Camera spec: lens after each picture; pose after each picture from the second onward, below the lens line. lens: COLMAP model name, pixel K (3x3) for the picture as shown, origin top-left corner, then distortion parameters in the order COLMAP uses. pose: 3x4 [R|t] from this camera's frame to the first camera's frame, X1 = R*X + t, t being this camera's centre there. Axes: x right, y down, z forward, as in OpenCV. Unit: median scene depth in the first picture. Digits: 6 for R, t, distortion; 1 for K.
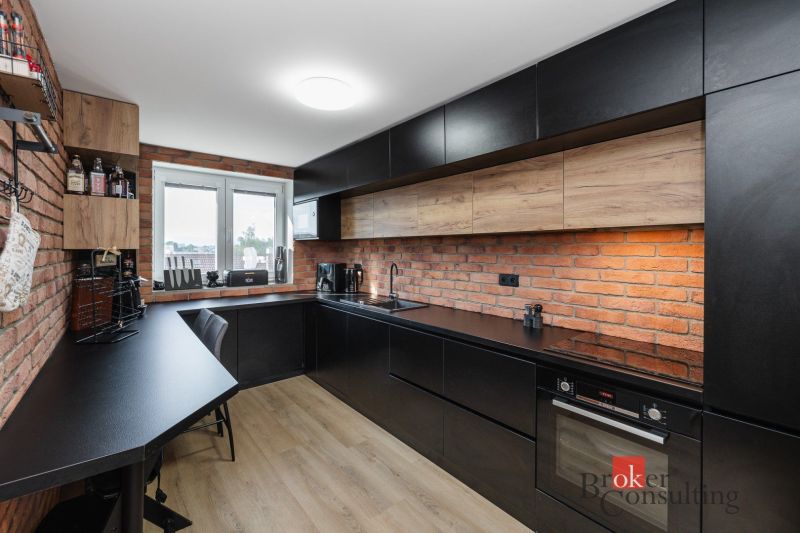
lens RADIAL K [[354.8, 0, 408.6], [0, 354.8, 251.2], [0, 0, 1]] dist [0.000427, 0.000364]
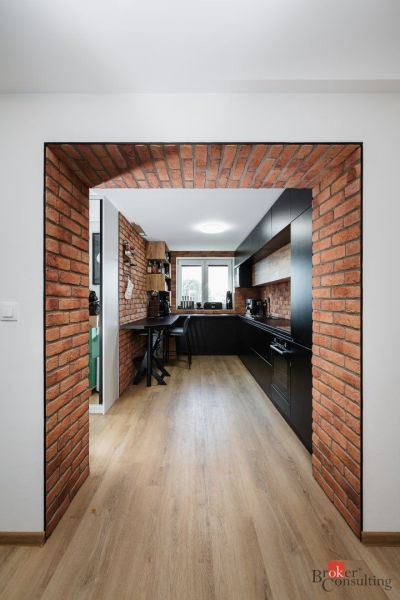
lens RADIAL K [[266.1, 0, 192.5], [0, 266.1, 300.0], [0, 0, 1]] dist [0.000427, 0.000364]
pose [[0.766234, -0.003429, -0.642553, 0.556172], [0.001061, 0.999991, -0.004071, 0.053093], [0.642561, 0.002438, 0.766231, -0.357908]]
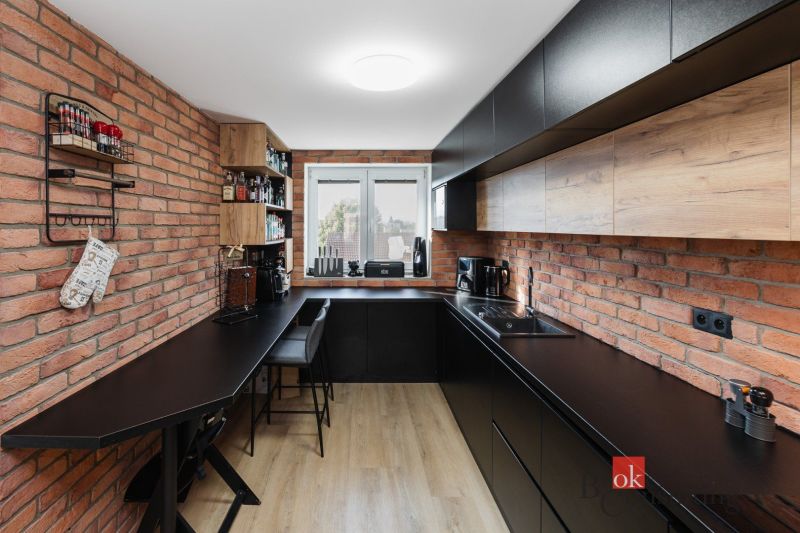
lens RADIAL K [[380.9, 0, 343.1], [0, 380.9, 227.9], [0, 0, 1]] dist [0.000763, 0.000451]
pose [[0.745148, 0.001690, -0.666897, 0.190275], [-0.003764, 0.999992, -0.001672, -0.042181], [0.666889, 0.003756, 0.745148, 0.156238]]
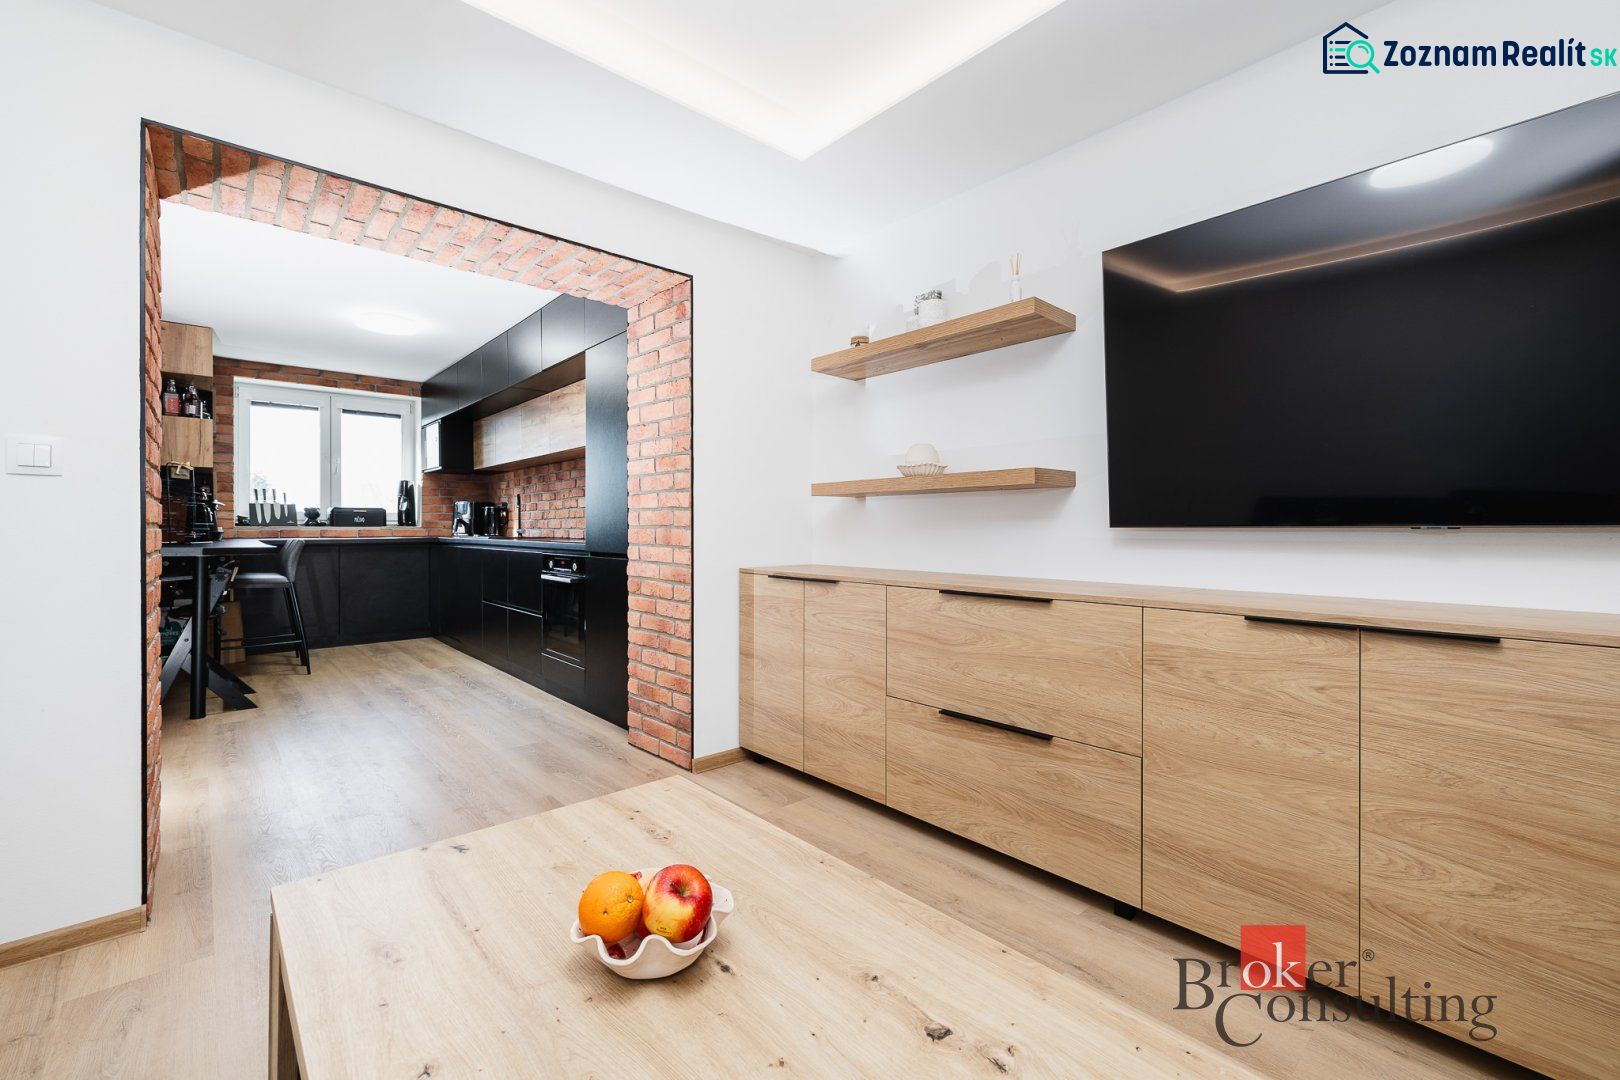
lens RADIAL K [[683.1, 0, 812.0], [0, 683.1, 526.2], [0, 0, 1]] dist [0.000362, 0.000017]
pose [[0.999027, -0.003923, 0.043928, 0.601522], [0.004020, 0.999990, -0.002131, 0.118819], [-0.043919, 0.002305, 0.999032, -0.714613]]
